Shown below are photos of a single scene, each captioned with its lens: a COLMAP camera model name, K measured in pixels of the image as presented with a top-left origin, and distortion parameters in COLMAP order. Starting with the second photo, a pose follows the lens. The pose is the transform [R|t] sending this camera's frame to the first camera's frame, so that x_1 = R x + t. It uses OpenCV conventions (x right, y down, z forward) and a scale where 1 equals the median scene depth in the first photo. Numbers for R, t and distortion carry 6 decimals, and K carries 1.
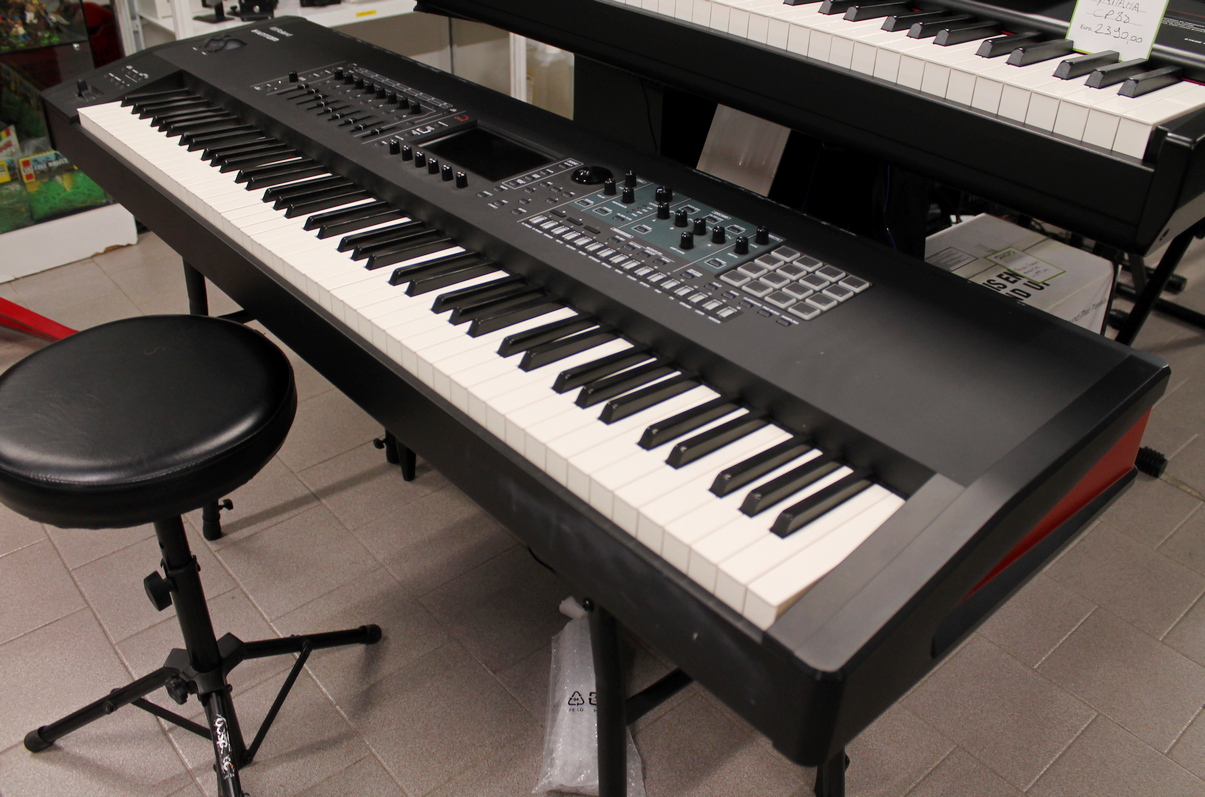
lens RADIAL K [[1041.3, 0, 606.6], [0, 1041.3, 392.8], [0, 0, 1]] dist [-0.078754, 0.026159]
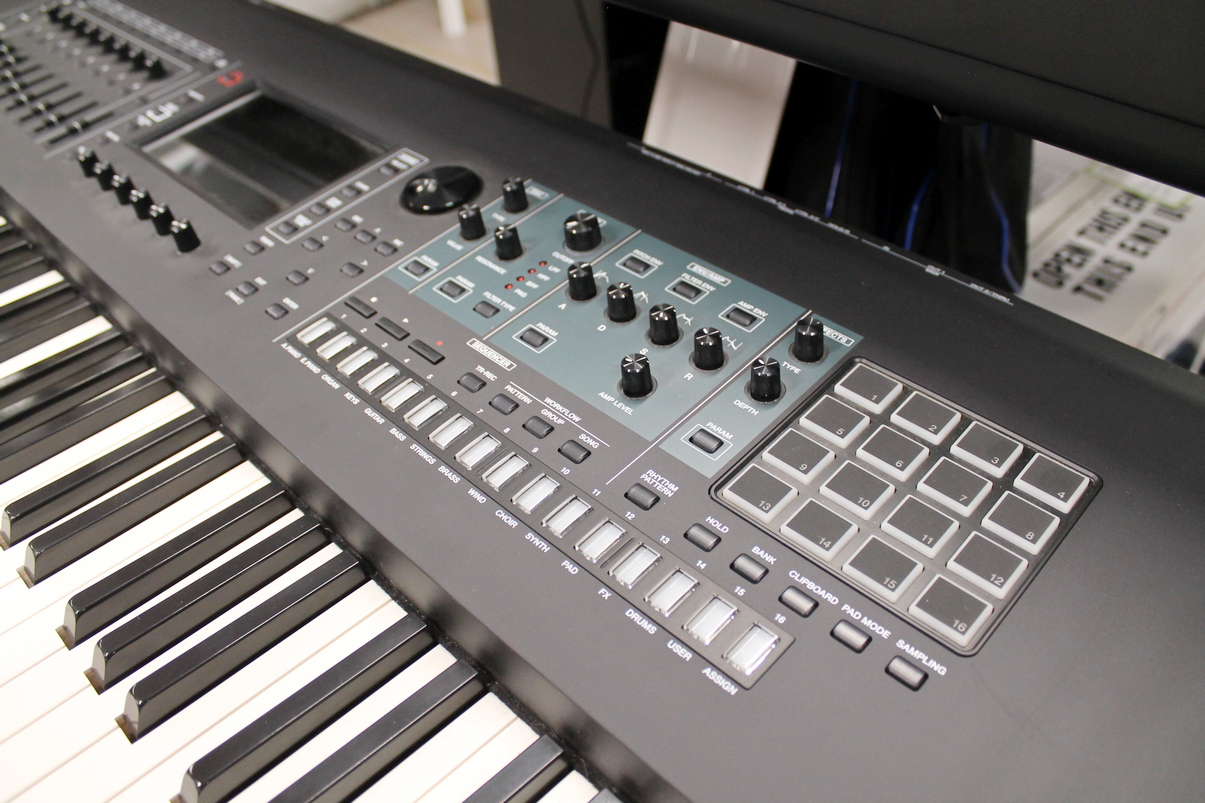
lens RADIAL K [[995.4, 0, 611.2], [0, 995.4, 412.2], [0, 0, 1]] dist [-0.148291, 0.121328]
pose [[0.993988, -0.108873, -0.011603, 0.066558], [0.109281, 0.979969, 0.166488, -0.190376], [-0.006756, -0.166755, 0.985975, 0.562040]]
